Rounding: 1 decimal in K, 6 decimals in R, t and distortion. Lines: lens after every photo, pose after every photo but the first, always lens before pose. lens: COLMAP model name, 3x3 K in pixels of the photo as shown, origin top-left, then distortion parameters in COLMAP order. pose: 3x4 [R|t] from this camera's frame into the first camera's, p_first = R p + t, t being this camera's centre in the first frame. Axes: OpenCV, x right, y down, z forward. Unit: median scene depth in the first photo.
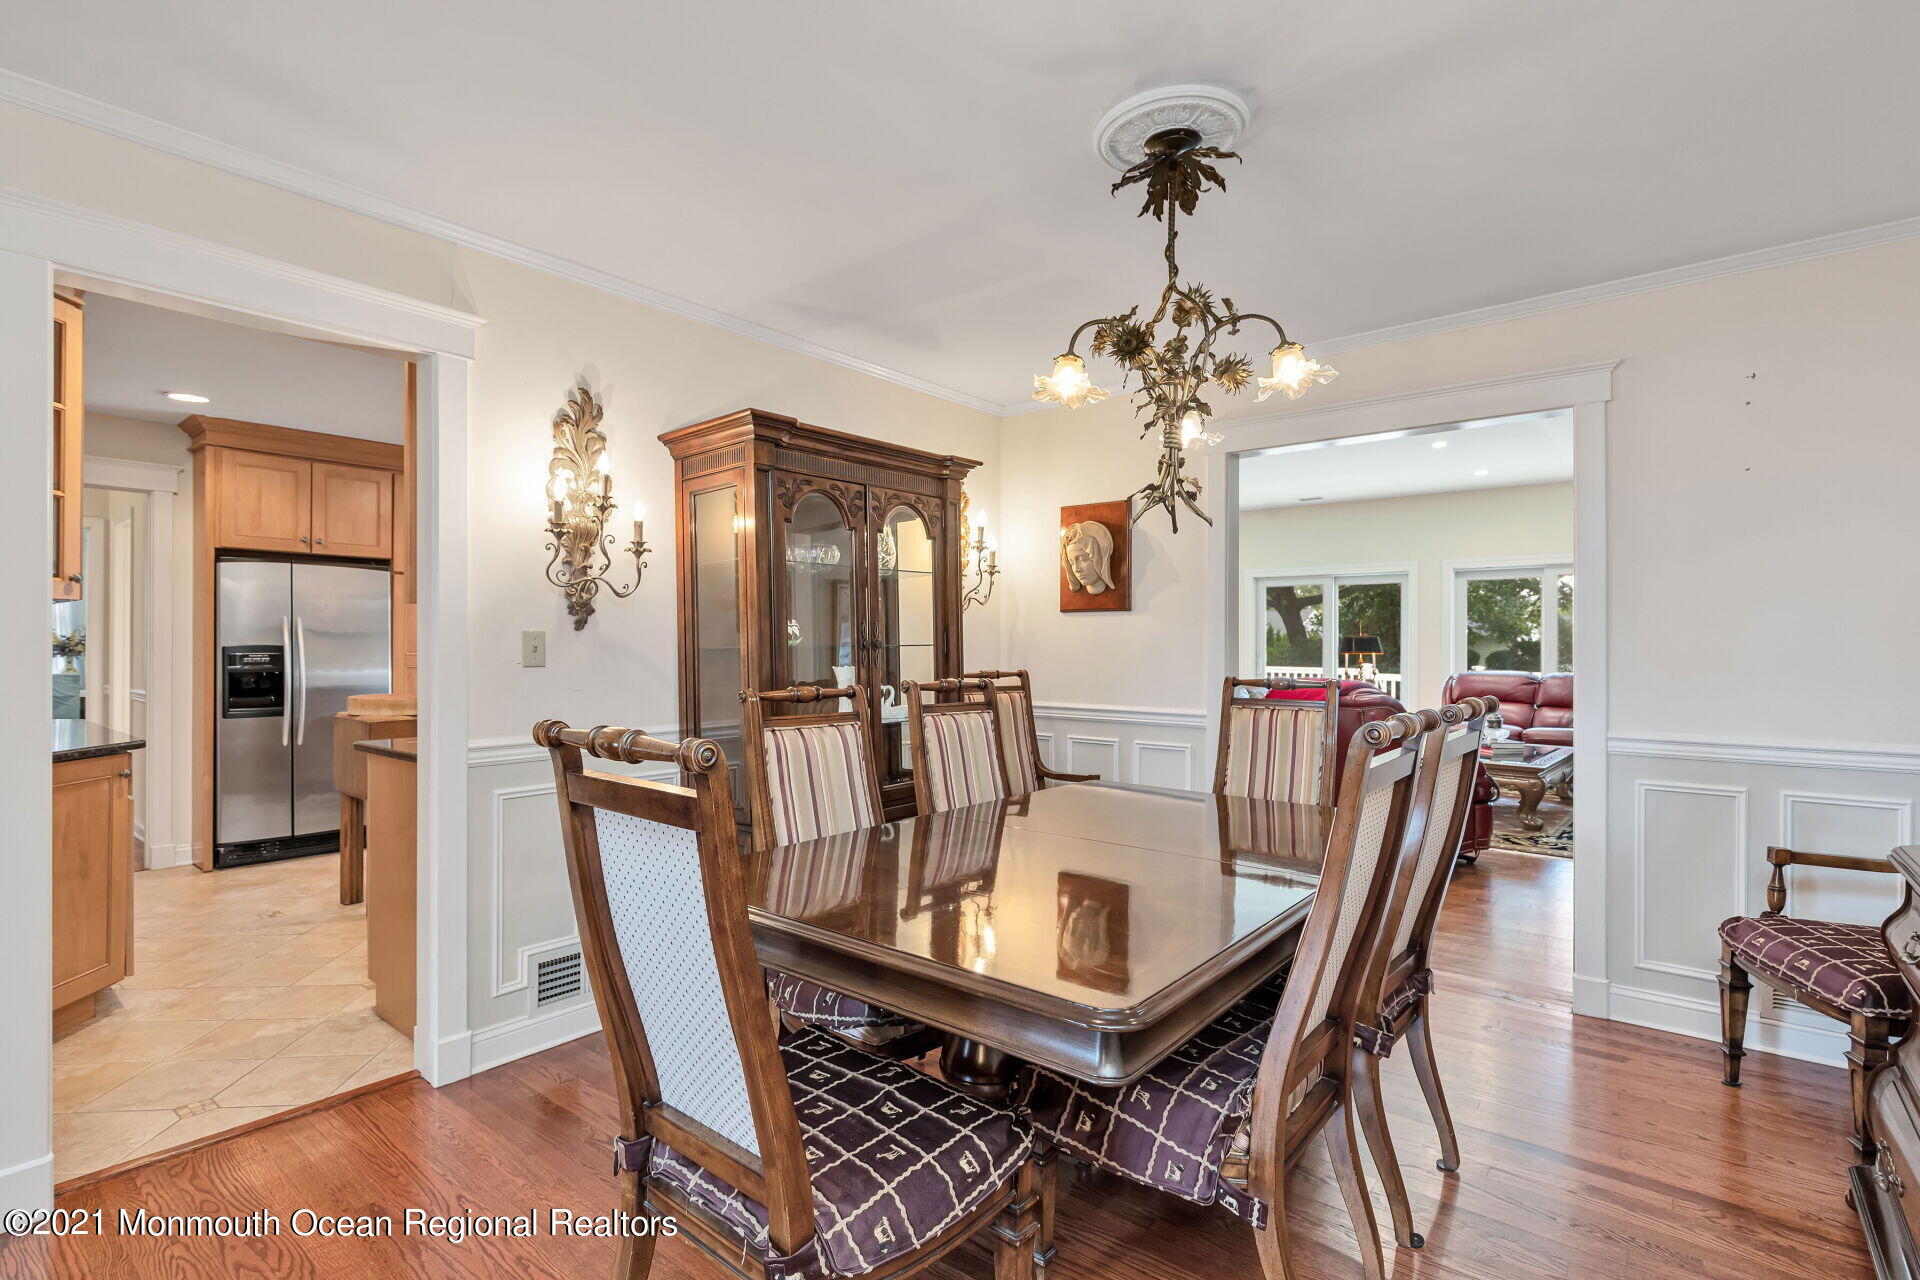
lens RADIAL K [[918.8, 0, 958.8], [0, 918.8, 648.8], [0, 0, 1]] dist [-0.001608, -0.000872]
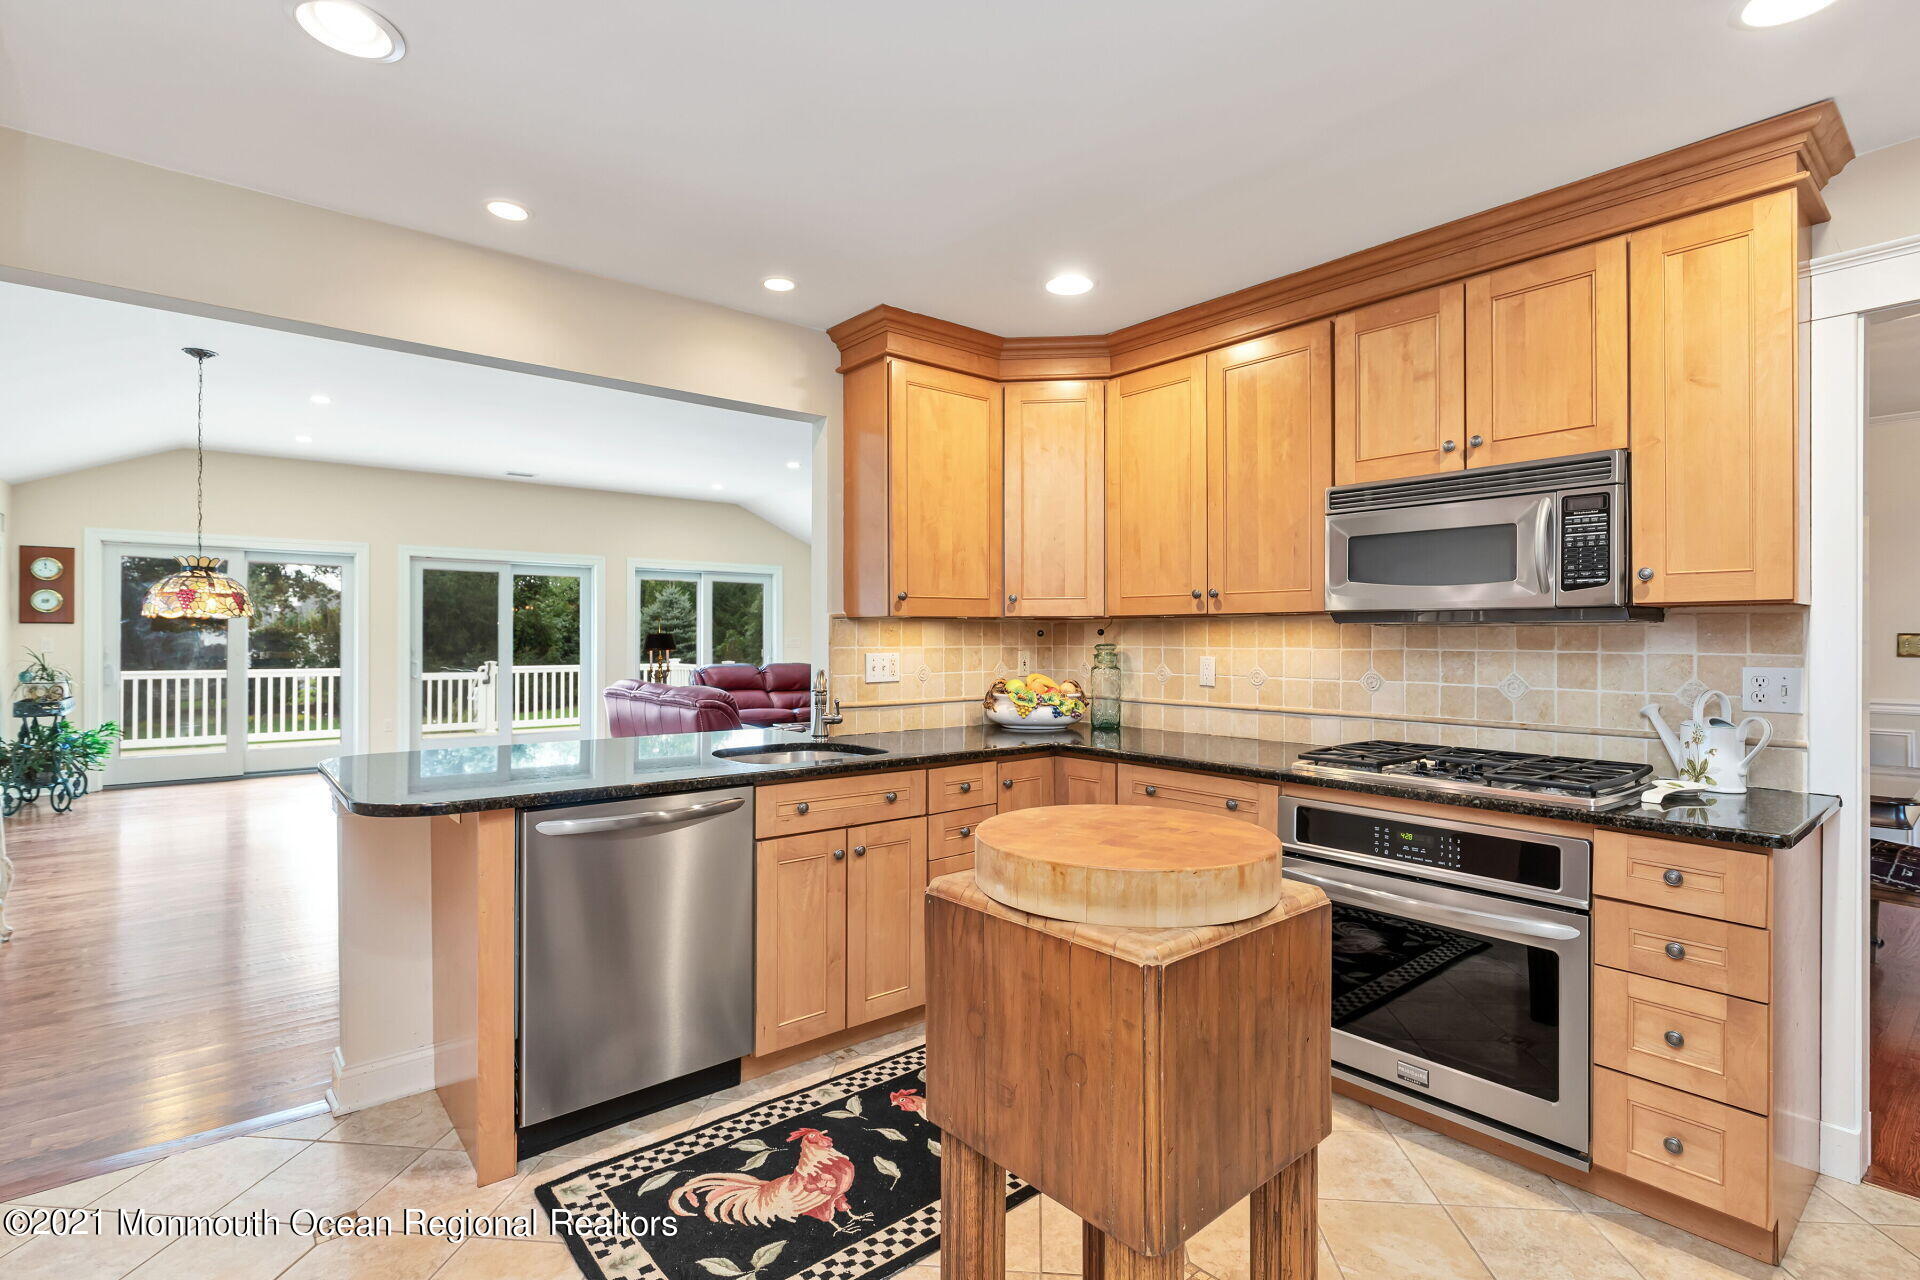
lens RADIAL K [[908.9, 0, 962.2], [0, 908.9, 647.4], [0, 0, 1]] dist [-0.001870, -0.001507]
pose [[0.178836, -0.011578, 0.983811, -0.808054], [0.001632, 0.999933, 0.011471, -0.014814], [-0.983878, -0.000446, 0.178843, 0.866213]]
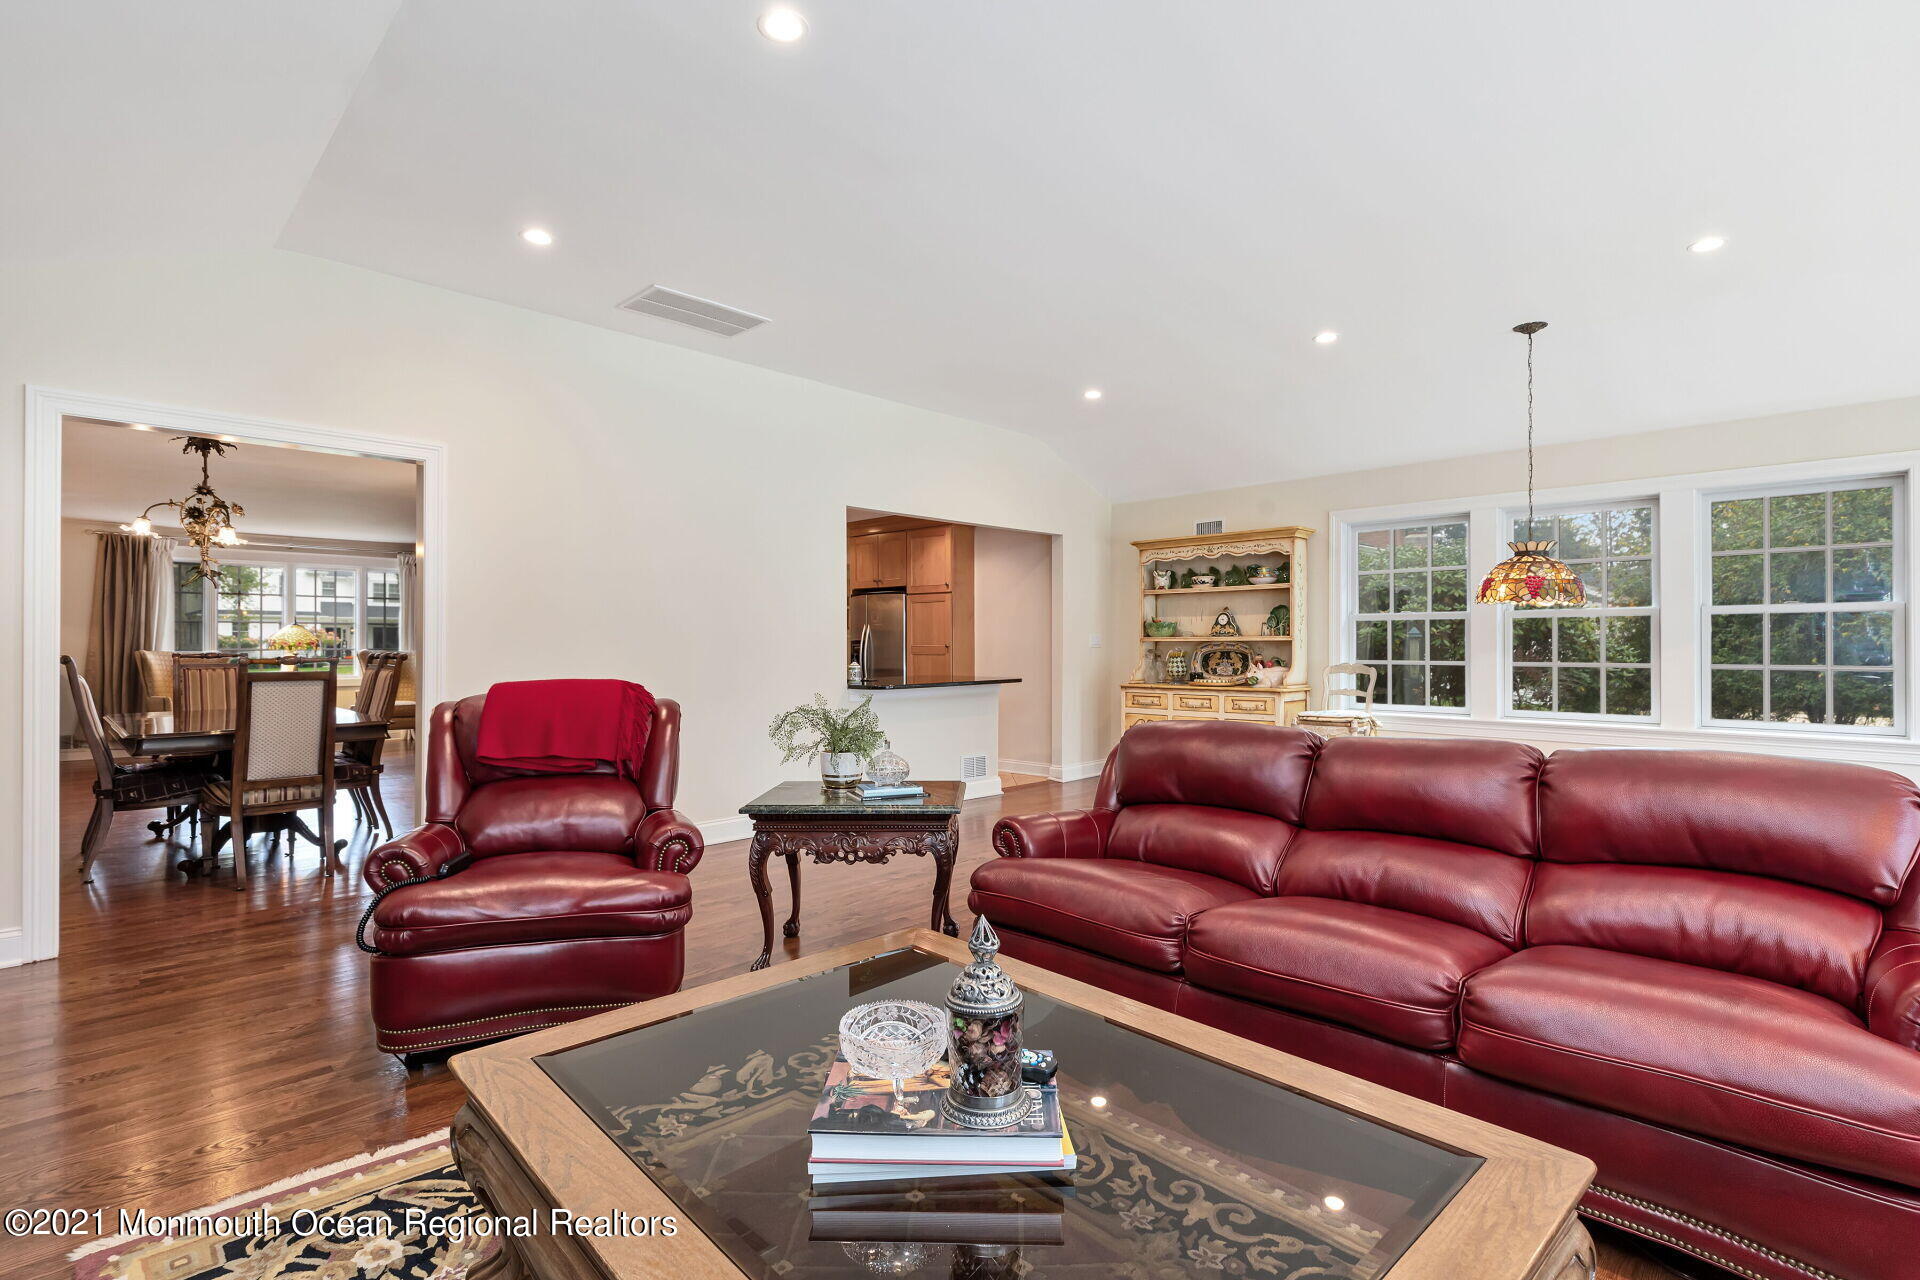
lens RADIAL K [[908.9, 0, 962.2], [0, 908.9, 647.4], [0, 0, 1]] dist [-0.001870, -0.001507]
pose [[-0.099548, 0.001156, -0.995032, 1.042669], [-0.001161, 0.999999, 0.001278, 0.007165], [0.995032, 0.001283, -0.099546, 1.371144]]
